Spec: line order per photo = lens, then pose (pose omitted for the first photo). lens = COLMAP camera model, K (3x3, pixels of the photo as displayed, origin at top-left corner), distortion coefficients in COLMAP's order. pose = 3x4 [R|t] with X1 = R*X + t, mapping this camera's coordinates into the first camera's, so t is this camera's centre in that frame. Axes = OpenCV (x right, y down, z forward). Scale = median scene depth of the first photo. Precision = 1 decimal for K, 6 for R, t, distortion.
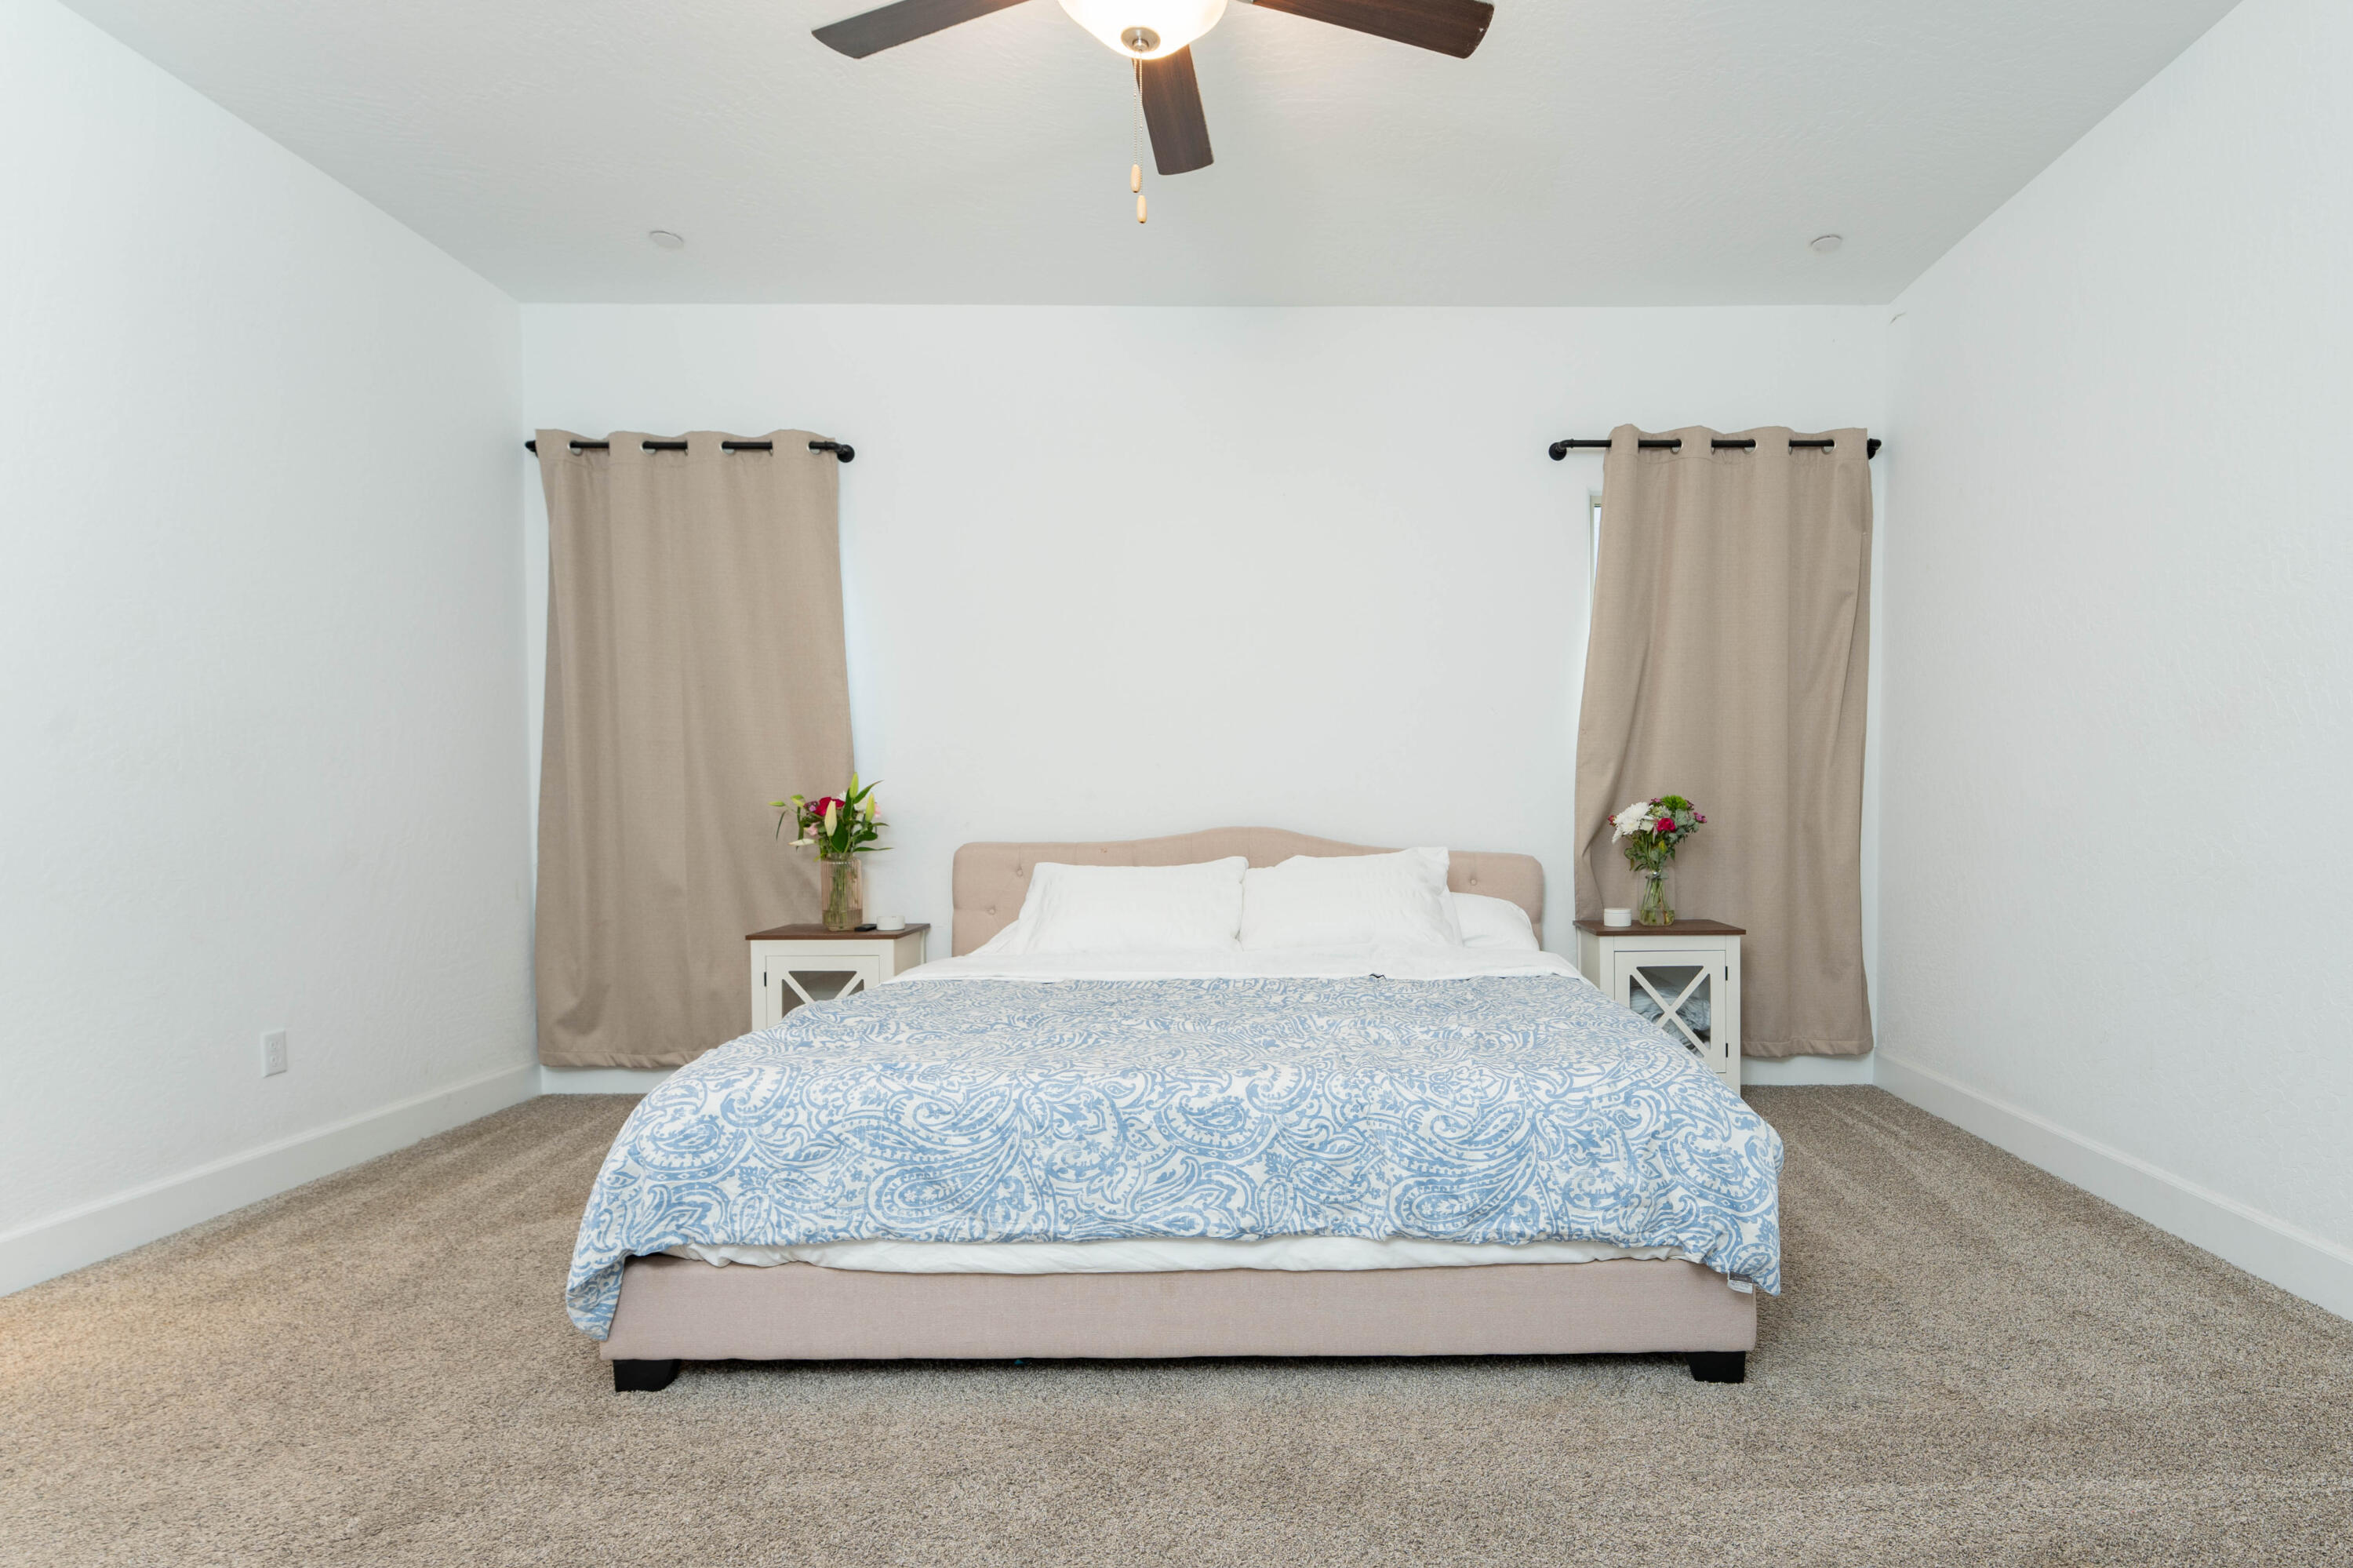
lens RADIAL K [[1209.8, 0, 1178.1], [0, 1209.8, 847.4], [0, 0, 1]] dist [-0.001736, -0.000351]
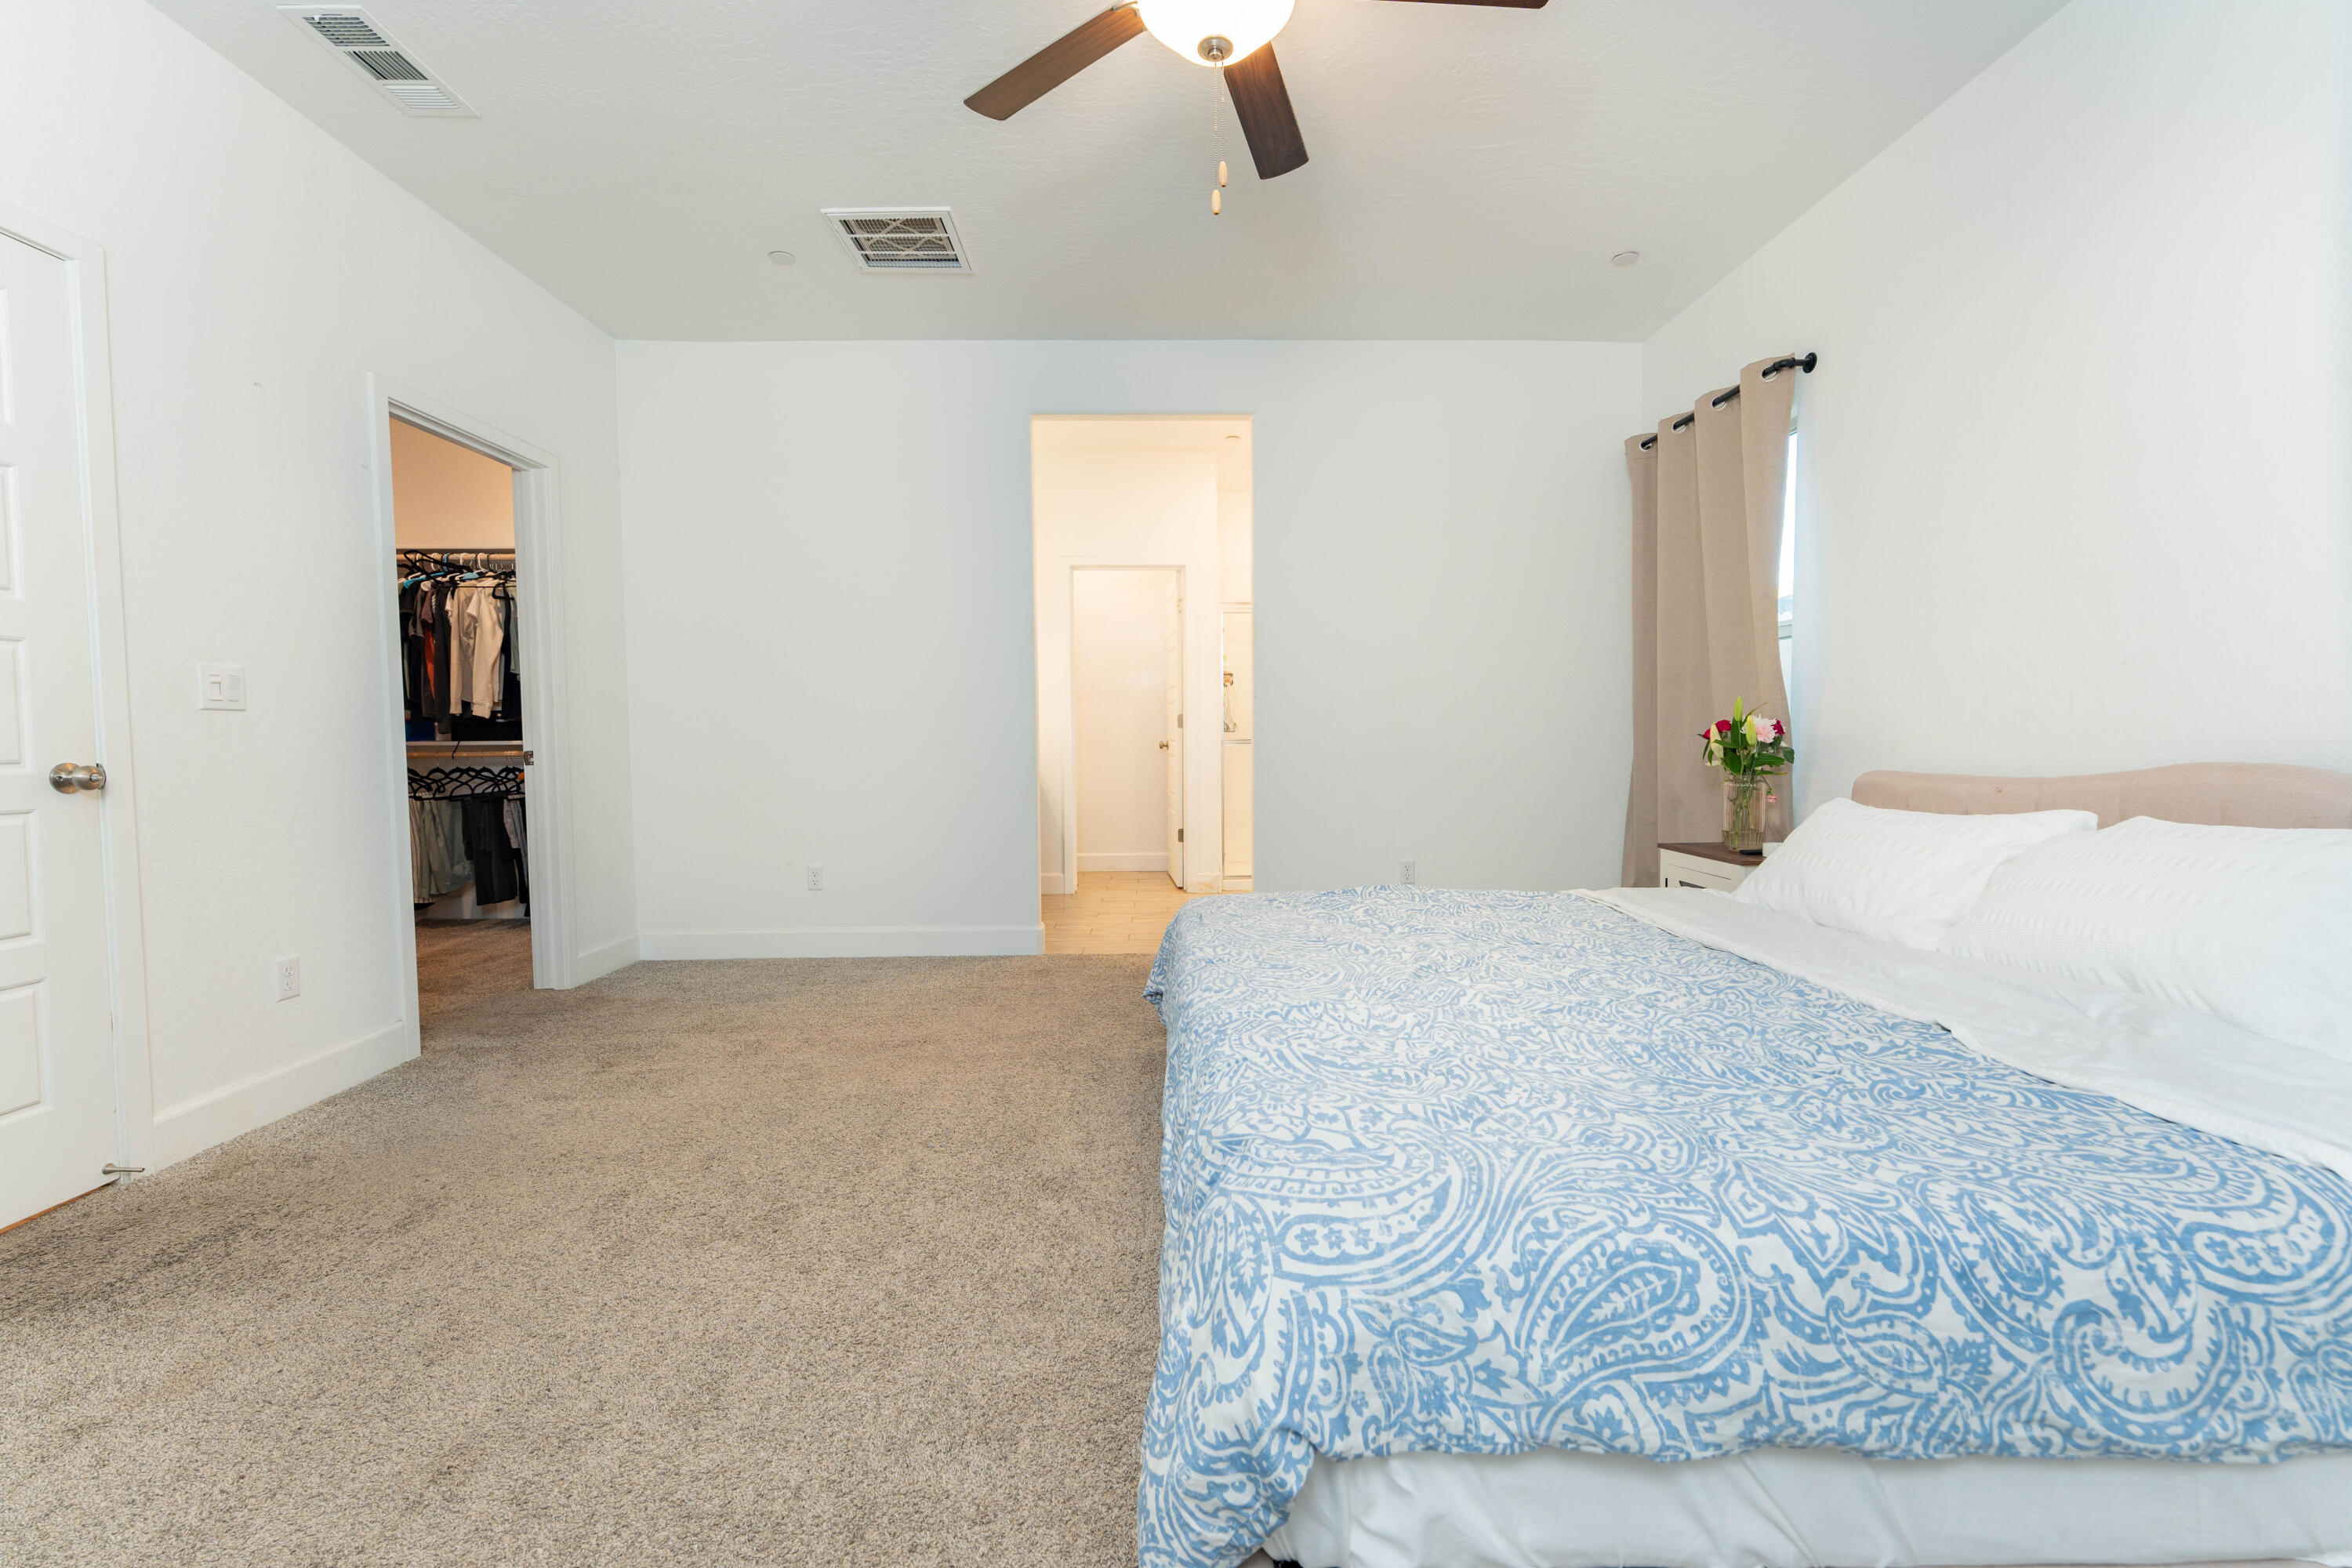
lens RADIAL K [[953.9, 0, 1185.4], [0, 953.9, 775.3], [0, 0, 1]] dist [-0.001885, -0.000141]
pose [[0.017448, 0.046438, -0.998769, 0.876722], [-0.027925, 0.998554, 0.045940, -0.032122], [0.999458, 0.027089, 0.018720, 0.906205]]
